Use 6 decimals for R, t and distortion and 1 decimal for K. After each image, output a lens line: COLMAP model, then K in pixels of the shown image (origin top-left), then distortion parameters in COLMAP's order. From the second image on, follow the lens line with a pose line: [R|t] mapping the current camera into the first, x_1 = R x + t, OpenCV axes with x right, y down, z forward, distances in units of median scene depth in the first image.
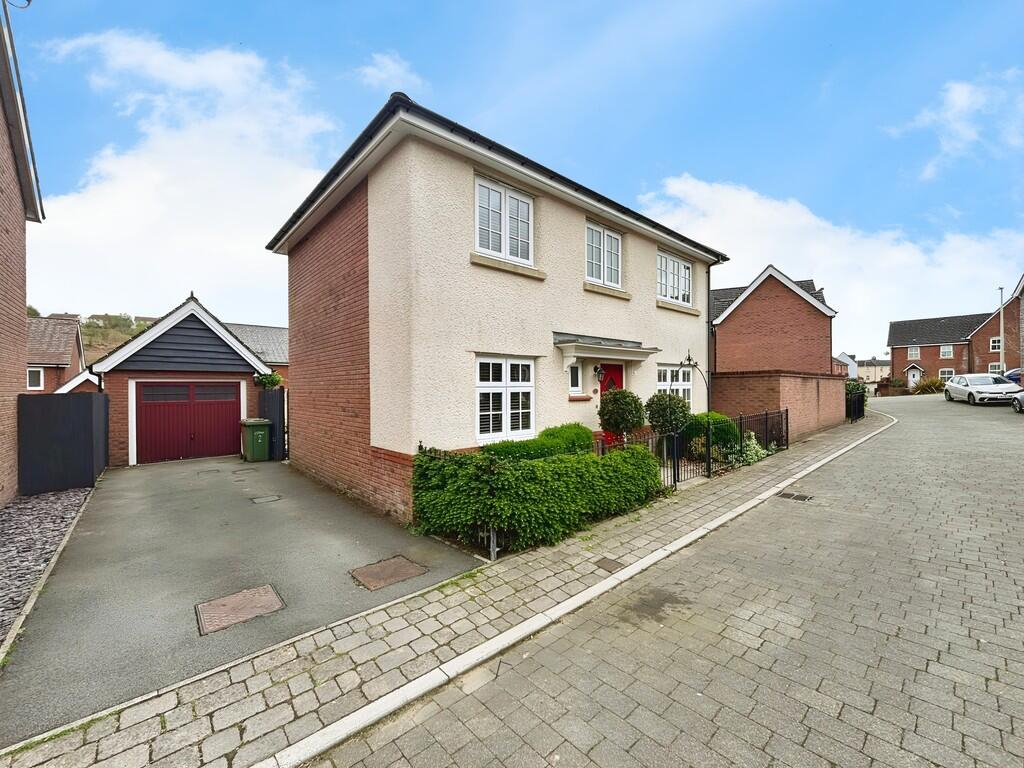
lens RADIAL K [[411.5, 0, 512.0], [0, 411.5, 384.0], [0, 0, 1]] dist [-0.000711, -0.000093]
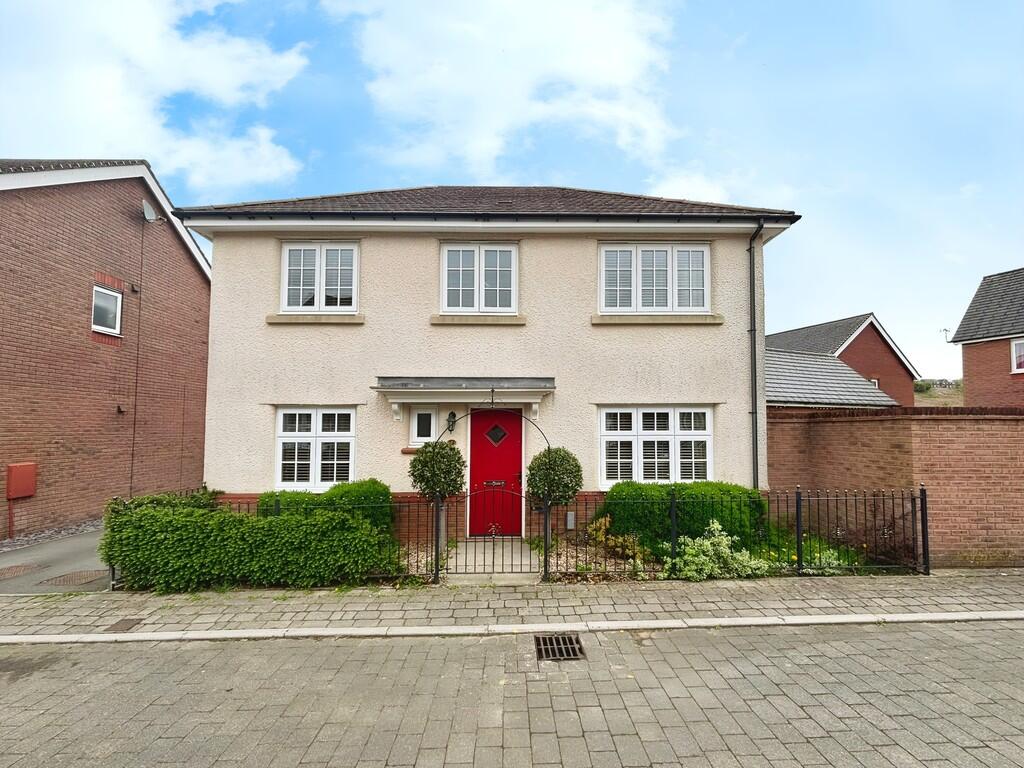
lens RADIAL K [[416.3, 0, 512.6], [0, 416.3, 406.6], [0, 0, 1]] dist [-0.002783, -0.000038]
pose [[0.763974, -0.034979, -0.644298, 0.977536], [-0.000185, 0.998518, -0.054429, -0.011333], [0.645247, 0.041701, 0.762835, 0.514149]]
